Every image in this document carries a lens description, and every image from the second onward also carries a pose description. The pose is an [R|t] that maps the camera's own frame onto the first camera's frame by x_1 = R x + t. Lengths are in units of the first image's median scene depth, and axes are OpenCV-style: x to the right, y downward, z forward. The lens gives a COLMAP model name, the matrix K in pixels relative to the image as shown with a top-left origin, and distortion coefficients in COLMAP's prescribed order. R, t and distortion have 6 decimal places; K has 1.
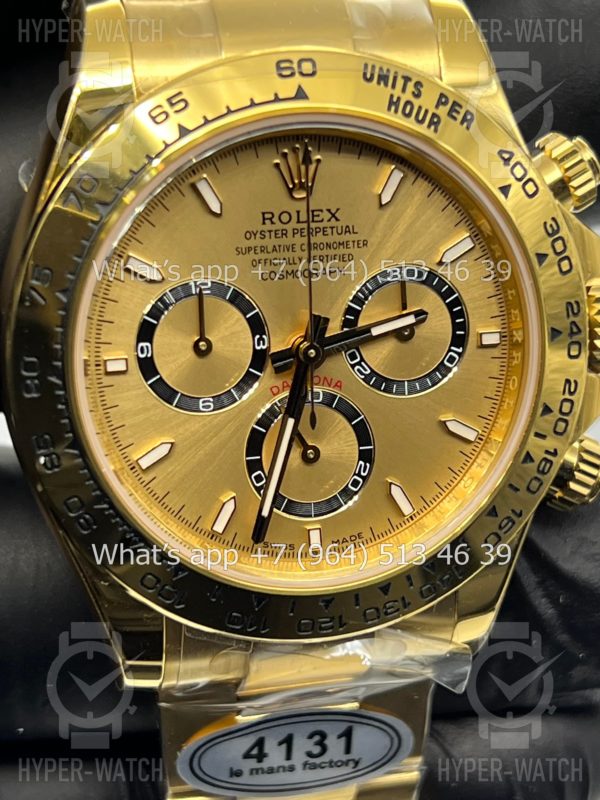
lens RADIAL K [[1913.4, 0, 292.5], [0, 1913.4, 393.7], [0, 0, 1]] dist [0.338314, 0.000000]
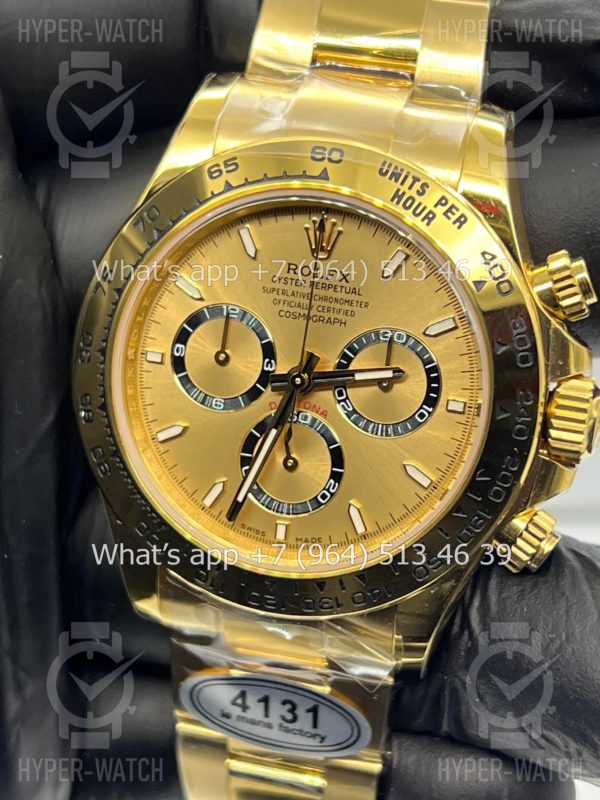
lens RADIAL K [[1913.4, 0, 304.1], [0, 1913.4, 402.0], [0, 0, 1]] dist [0.338314, 0.000000]
pose [[0.880713, 0.213553, -0.422776, 0.532682], [-0.237964, 0.971261, -0.005114, -0.002519], [0.409533, 0.105109, 0.906220, -0.117981]]
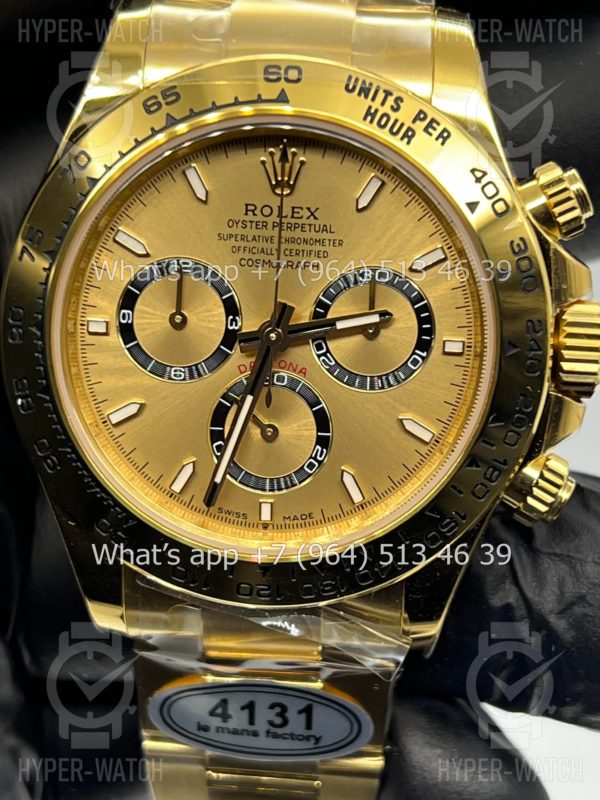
lens RADIAL K [[1913.4, 0, 294.9], [0, 1913.4, 397.4], [0, 0, 1]] dist [0.338314, 0.000000]
pose [[0.955026, 0.117956, -0.272053, 0.315904], [-0.132238, 0.990610, -0.034708, 0.047912], [0.265404, 0.069123, 0.961656, -0.034554]]
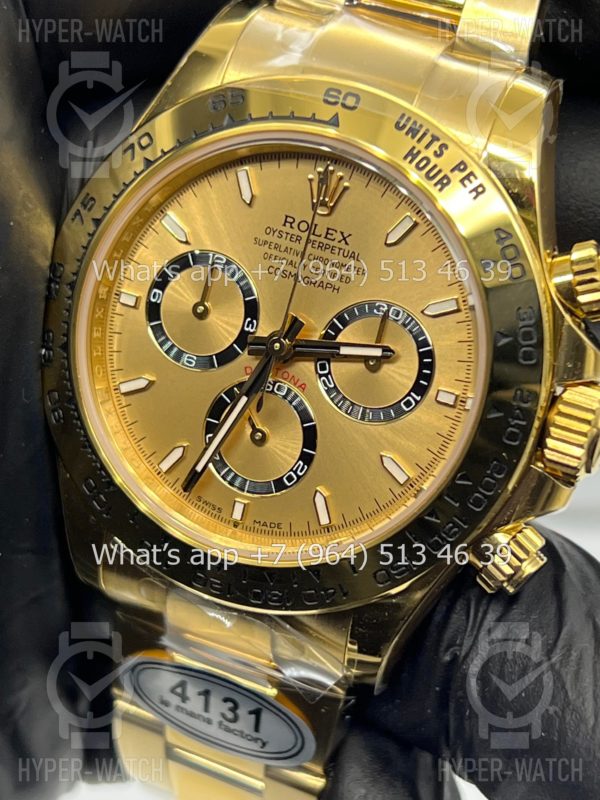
lens RADIAL K [[1913.4, 0, 301.8], [0, 1913.4, 402.8], [0, 0, 1]] dist [0.338314, 0.000000]
pose [[0.807894, 0.330862, -0.487685, 0.566851], [-0.368533, 0.929399, 0.020027, -0.018164], [0.459880, 0.163549, 0.872790, 0.040946]]
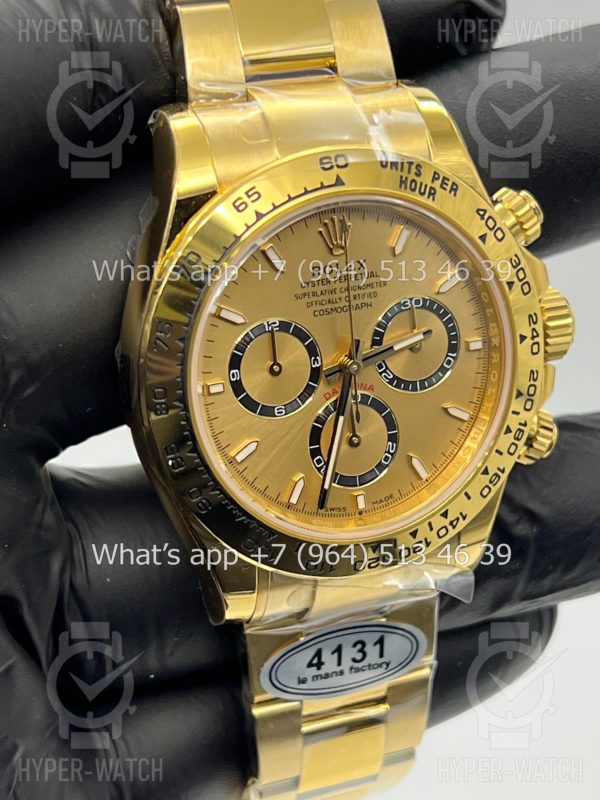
lens RADIAL K [[1913.4, 0, 305.3], [0, 1913.4, 403.2], [0, 0, 1]] dist [0.338314, 0.000000]
pose [[0.987683, -0.077511, 0.135923, -0.208962], [0.070307, 0.995894, 0.057031, -0.075191], [-0.139785, -0.046772, 0.989077, -0.339844]]
